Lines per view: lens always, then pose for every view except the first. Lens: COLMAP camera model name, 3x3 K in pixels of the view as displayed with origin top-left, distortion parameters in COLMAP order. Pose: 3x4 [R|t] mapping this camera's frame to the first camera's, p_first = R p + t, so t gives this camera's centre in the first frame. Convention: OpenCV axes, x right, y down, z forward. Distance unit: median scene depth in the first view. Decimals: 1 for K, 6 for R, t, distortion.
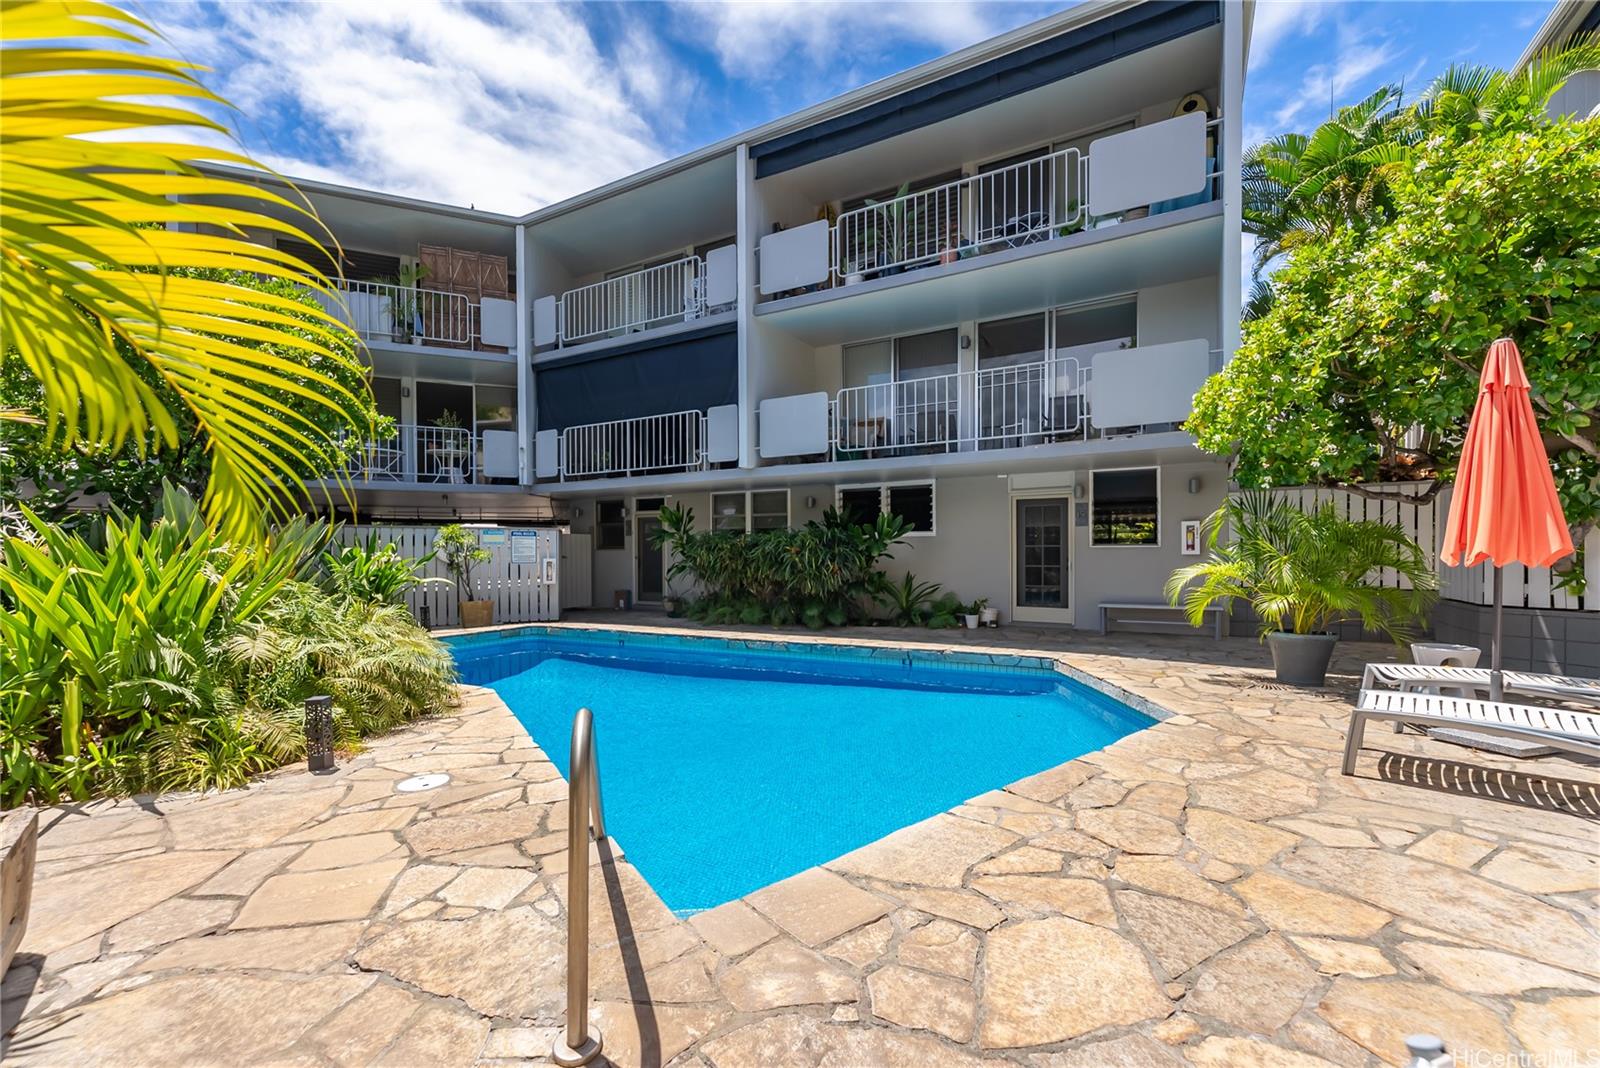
lens RADIAL K [[675.9, 0, 790.2], [0, 675.9, 545.0], [0, 0, 1]] dist [0.003285, -0.001933]
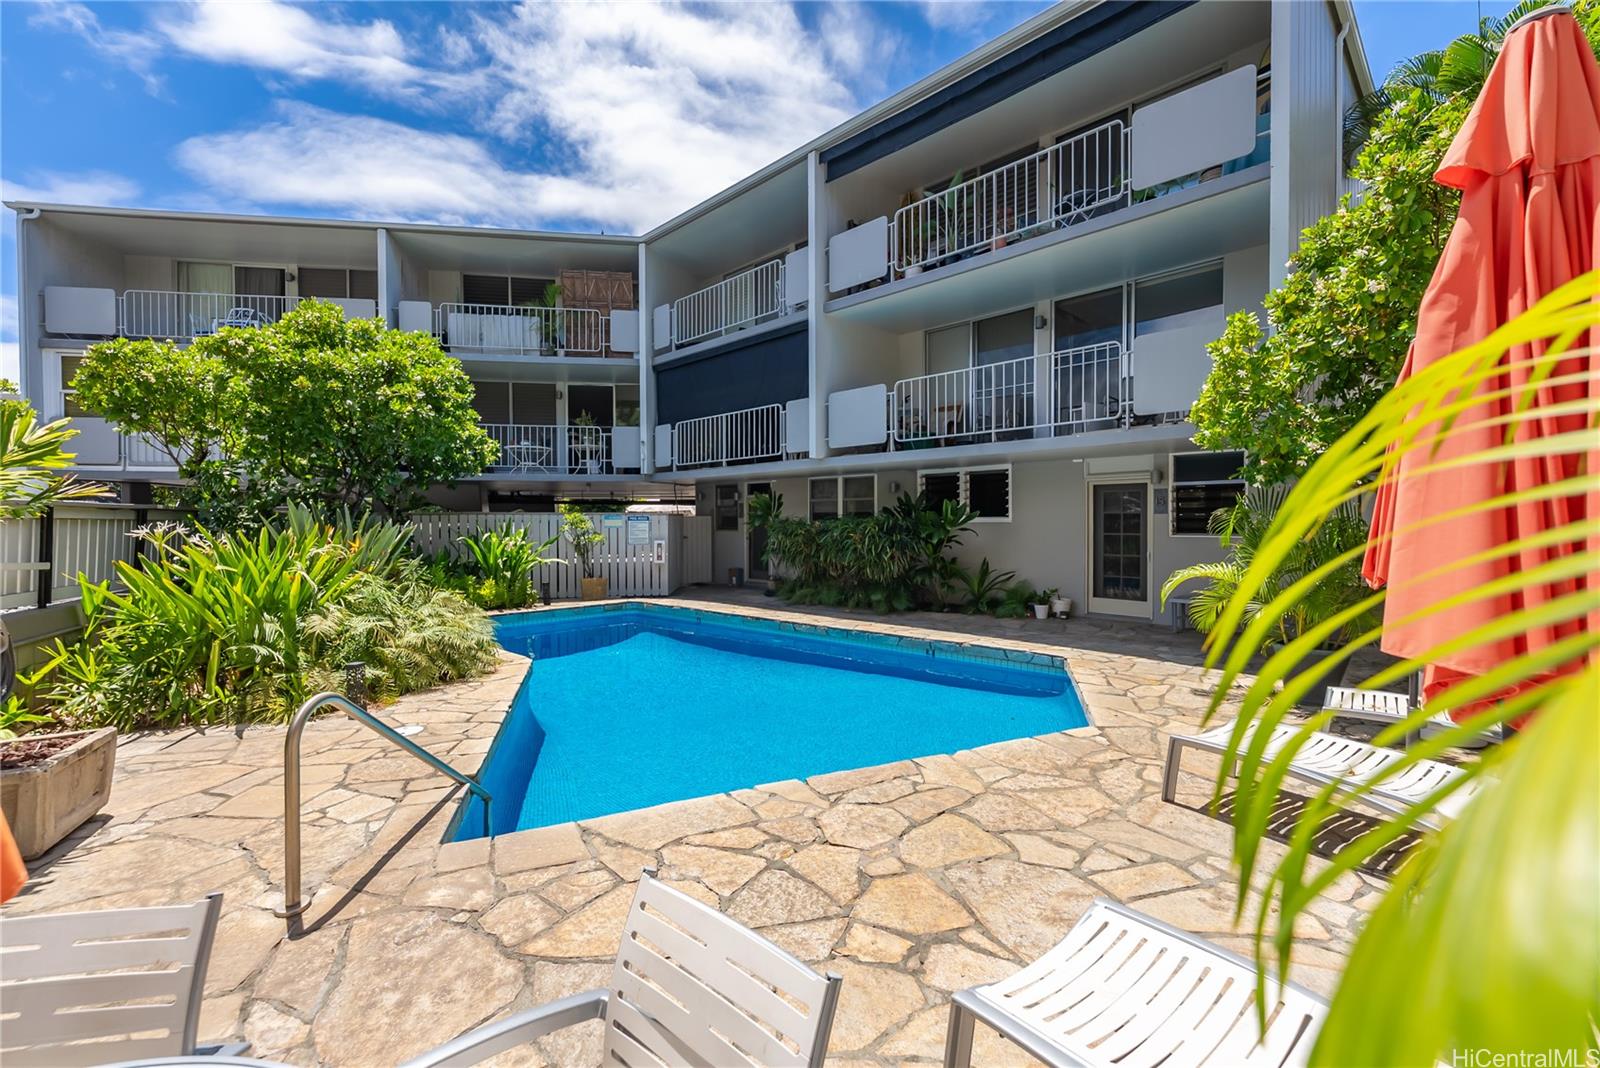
lens RADIAL K [[675.9, 0, 786.9], [0, 675.9, 518.3], [0, 0, 1]] dist [0.003285, -0.001933]
pose [[0.964431, -0.000340, -0.264336, 0.182803], [0.001311, 0.999993, 0.003500, -0.025824], [0.264333, -0.003722, 0.964424, -0.032666]]
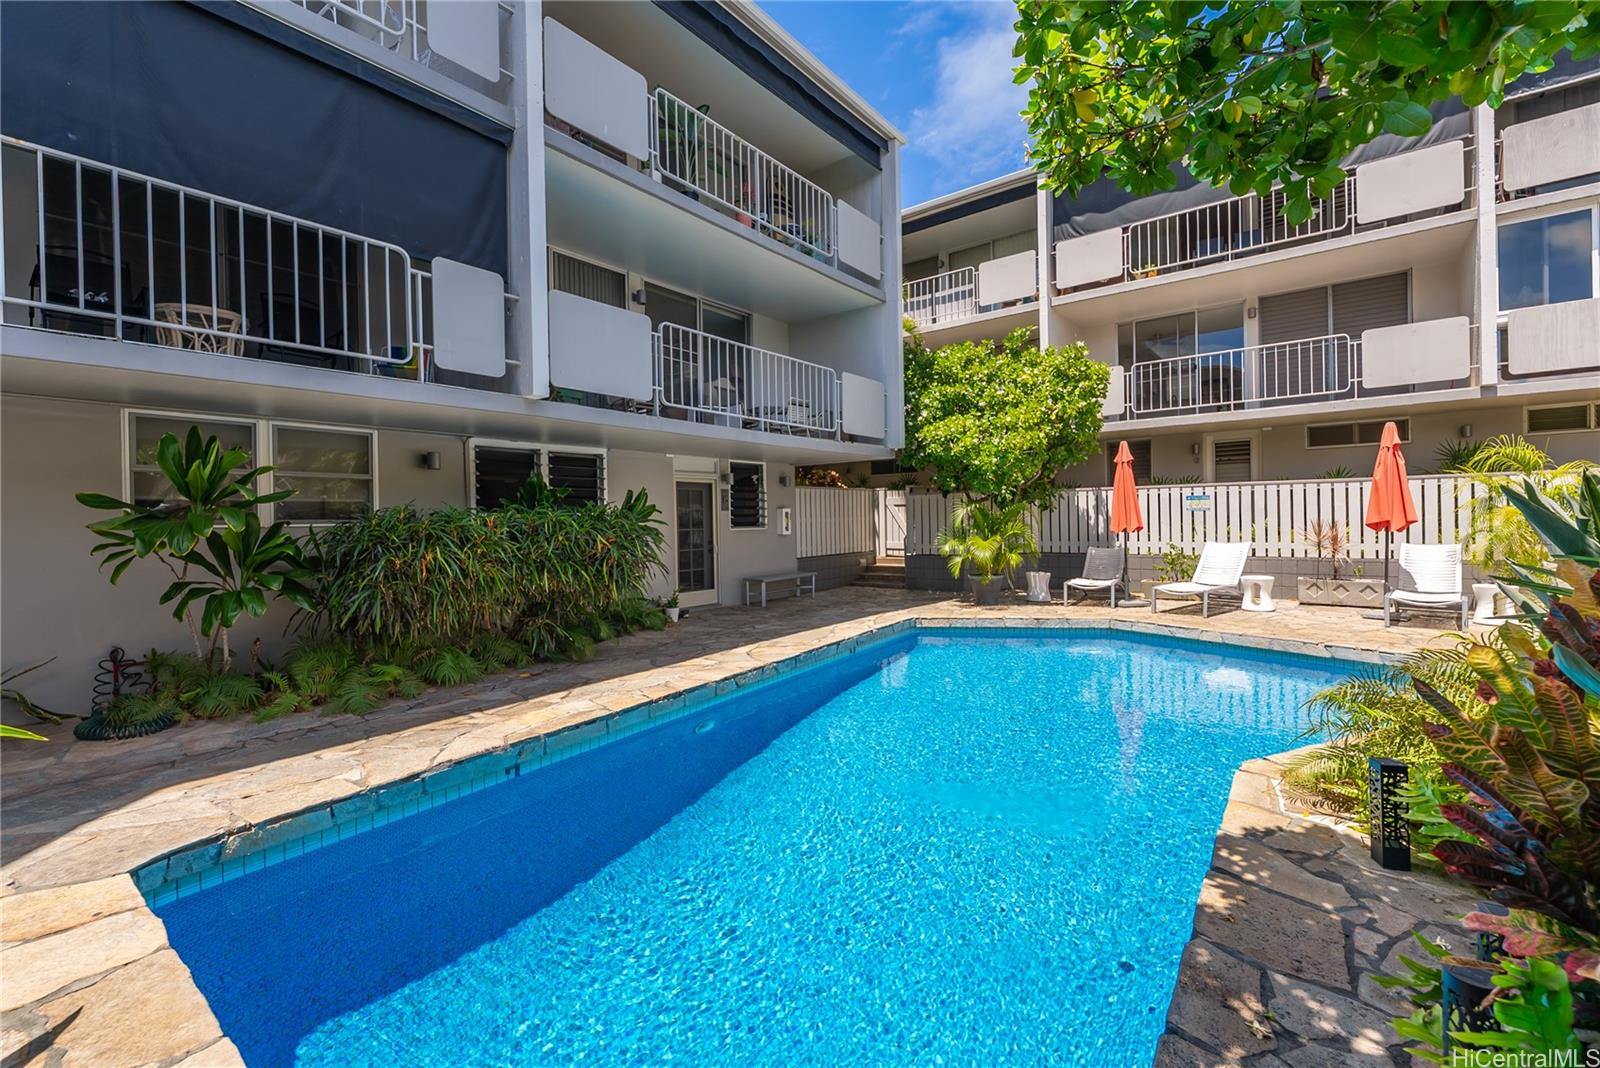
lens RADIAL K [[675.9, 0, 798.8], [0, 675.9, 532.9], [0, 0, 1]] dist [0.003285, -0.001933]
pose [[0.112297, -0.019150, 0.993490, -0.640858], [0.010935, 0.999778, 0.018035, -0.010842], [-0.993614, 0.008839, 0.112482, 0.774559]]
